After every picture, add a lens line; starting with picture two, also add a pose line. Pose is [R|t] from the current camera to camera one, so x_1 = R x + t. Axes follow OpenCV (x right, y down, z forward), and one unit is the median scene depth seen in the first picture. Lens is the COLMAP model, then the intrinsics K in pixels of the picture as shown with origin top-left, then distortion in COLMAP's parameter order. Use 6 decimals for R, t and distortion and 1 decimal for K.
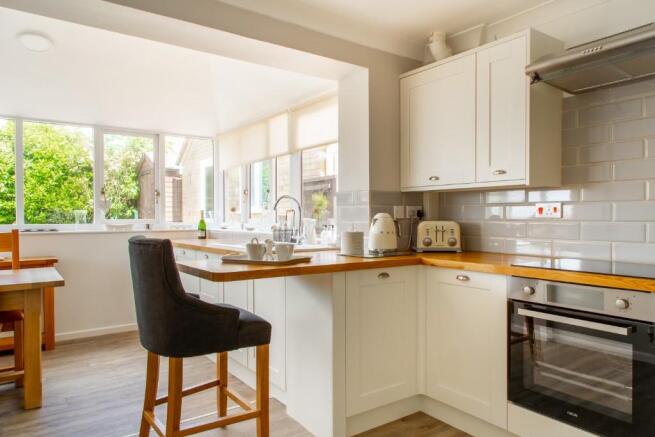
lens RADIAL K [[455.0, 0, 332.2], [0, 455.0, 219.2], [0, 0, 1]] dist [-0.017964, 0.011556]
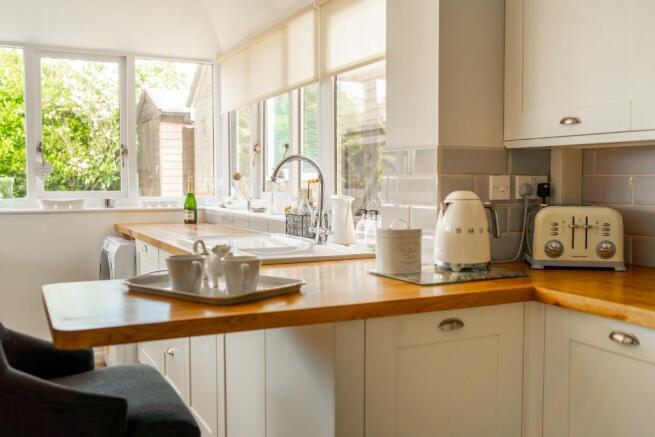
lens RADIAL K [[653.7, 0, 333.5], [0, 653.7, 218.5], [0, 0, 1]] dist [-0.001586, 0.000000]
pose [[0.987972, 0.011924, -0.154170, 0.078543], [-0.003802, 0.998594, 0.052872, -0.020281], [0.154584, -0.051650, 0.986629, 0.247581]]
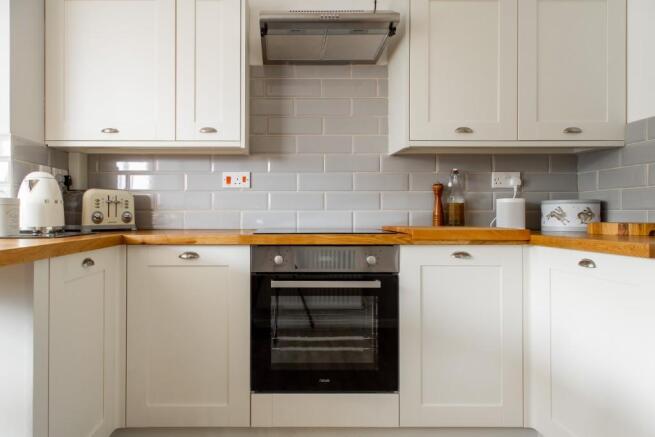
lens RADIAL K [[455.0, 0, 298.6], [0, 455.0, 207.0], [0, 0, 1]] dist [-0.017964, 0.011556]
pose [[0.567222, 0.008554, 0.823521, -0.202484], [0.010189, 0.999797, -0.017402, 0.048933], [-0.823502, 0.018261, 0.567019, 0.319877]]
